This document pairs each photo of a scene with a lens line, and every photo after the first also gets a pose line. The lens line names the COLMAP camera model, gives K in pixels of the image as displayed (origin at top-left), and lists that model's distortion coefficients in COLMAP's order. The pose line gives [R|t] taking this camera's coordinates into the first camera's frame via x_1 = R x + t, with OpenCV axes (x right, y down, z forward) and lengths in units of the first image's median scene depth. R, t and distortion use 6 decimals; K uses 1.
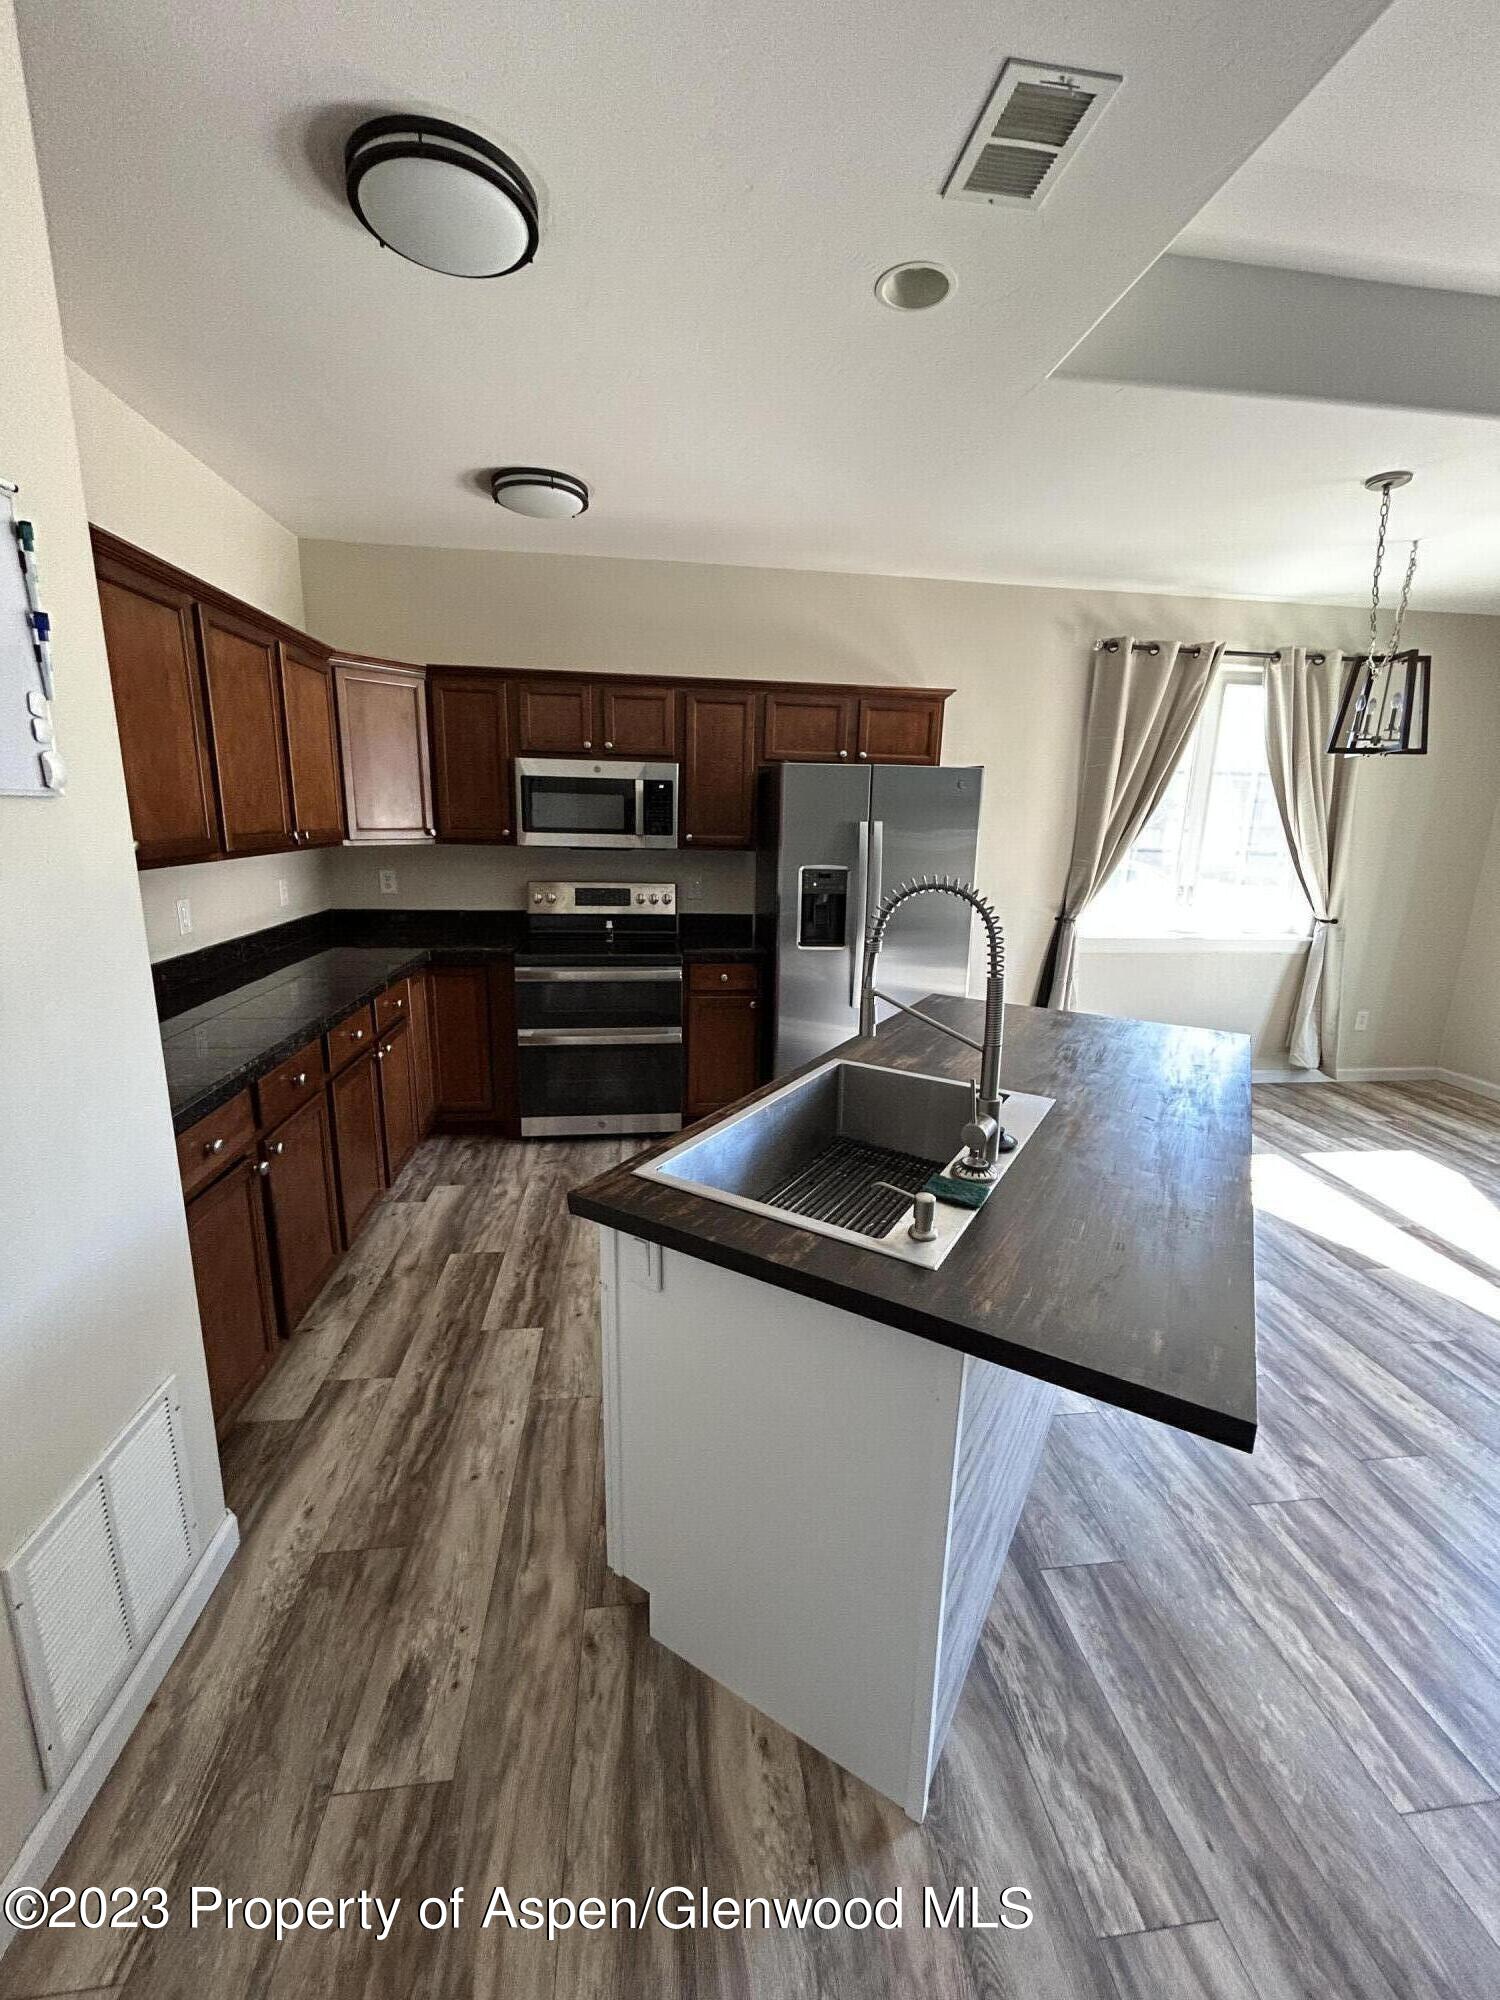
lens RADIAL K [[806.3, 0, 756.0], [0, 806.3, 997.9], [0, 0, 1]] dist [0.002606, -0.000094]
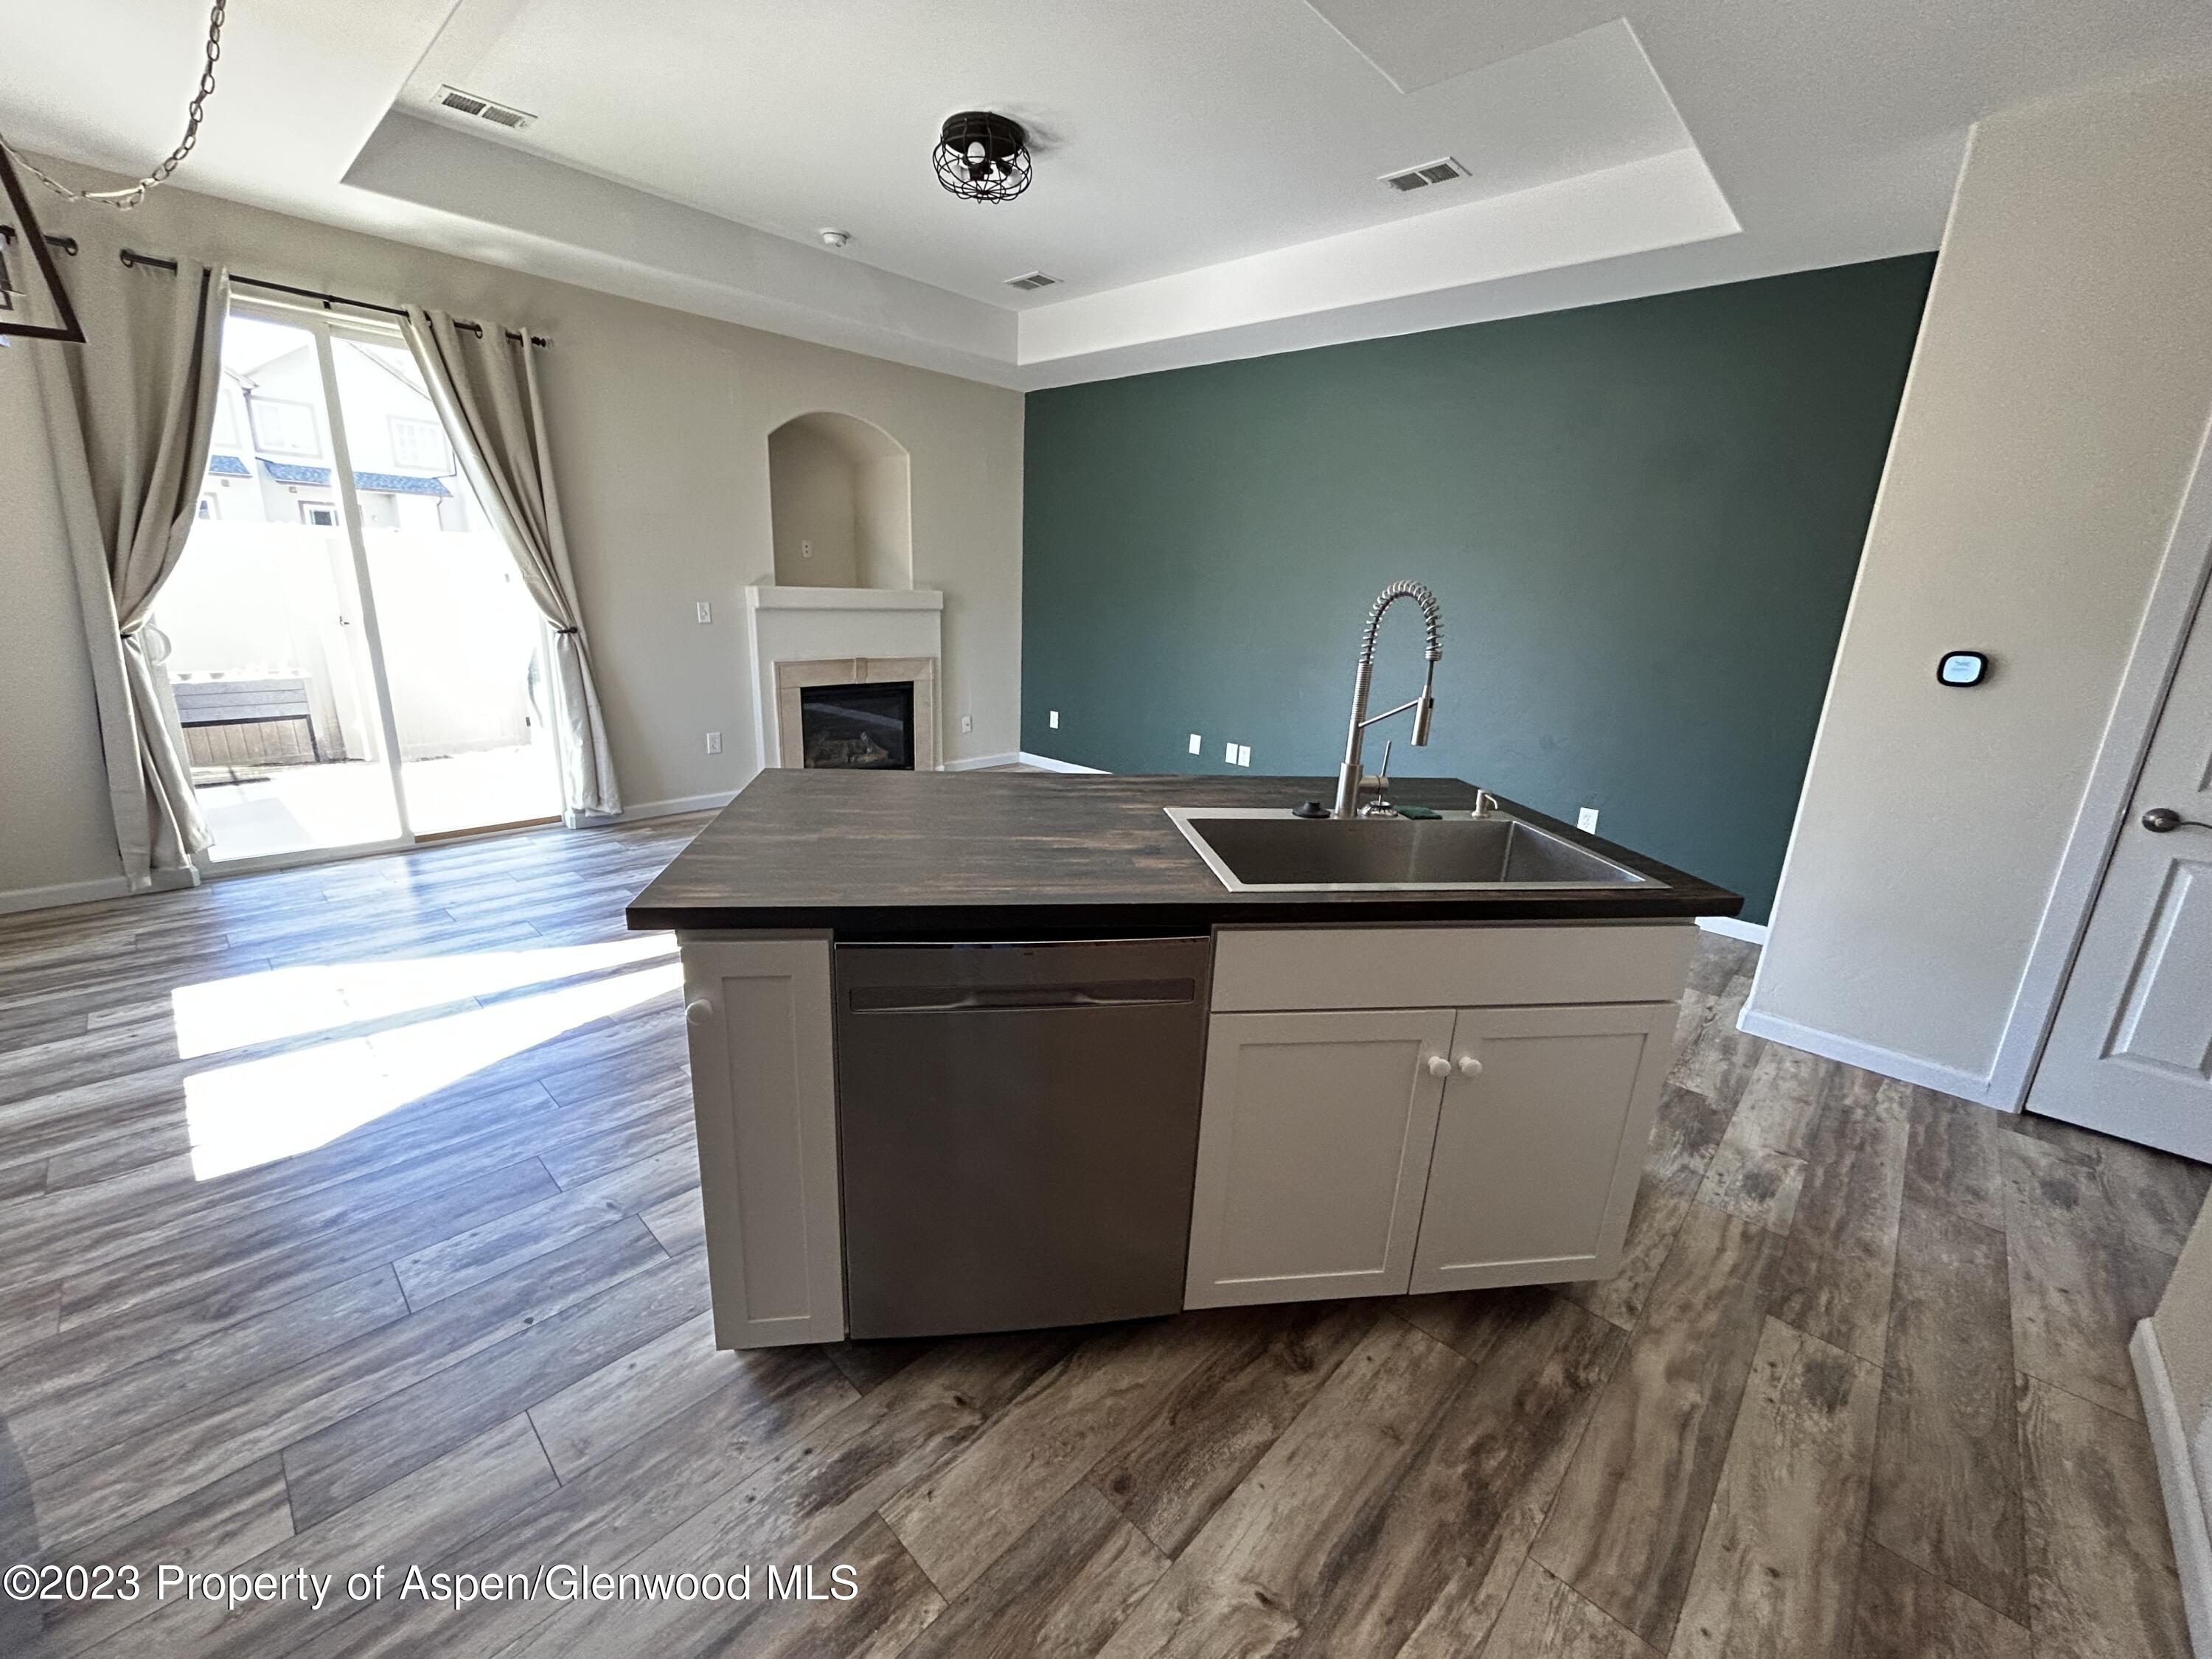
lens RADIAL K [[891.7, 0, 1100.1], [0, 891.7, 830.0], [0, 0, 1]] dist [0.002606, -0.000094]
pose [[-0.628159, -0.258416, 0.733920, -0.203123], [0.116186, 0.901511, 0.416868, -0.163664], [-0.769362, 0.347131, -0.536267, 0.849106]]
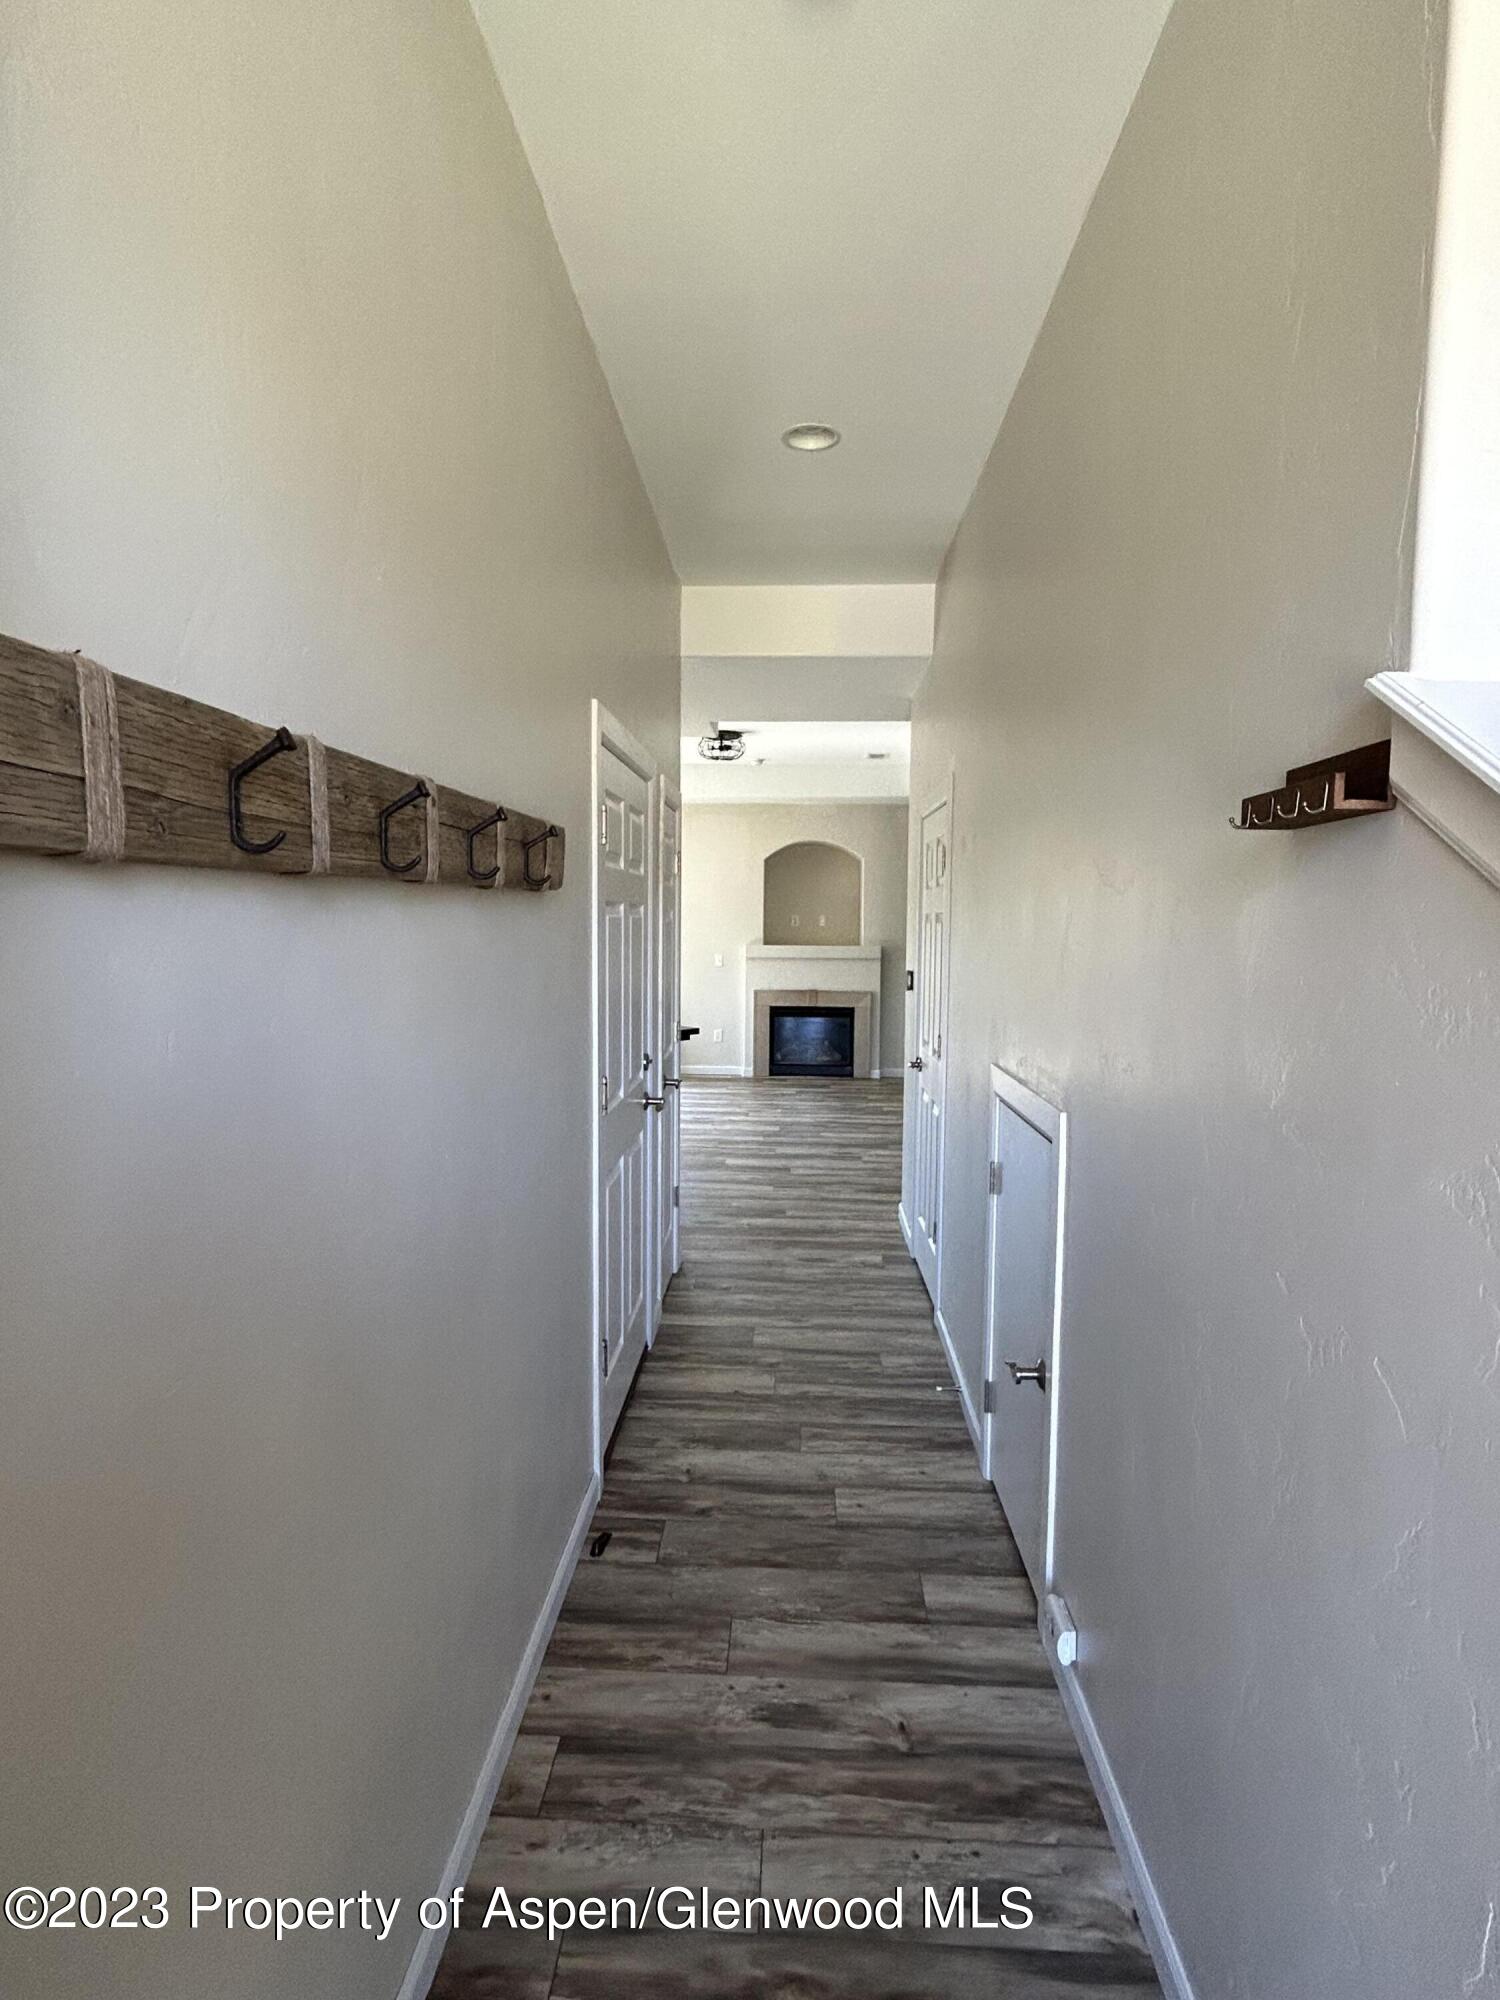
lens RADIAL K [[1060.3, 0, 751.6], [0, 1060.3, 1006.6], [0, 0, 1]] dist [-0.000792, 0.002340]
pose [[0.177226, -0.105503, 0.978499, -1.562083], [0.214324, 0.974513, 0.066254, -0.002638], [-0.960550, 0.197973, 0.195321, -0.200918]]
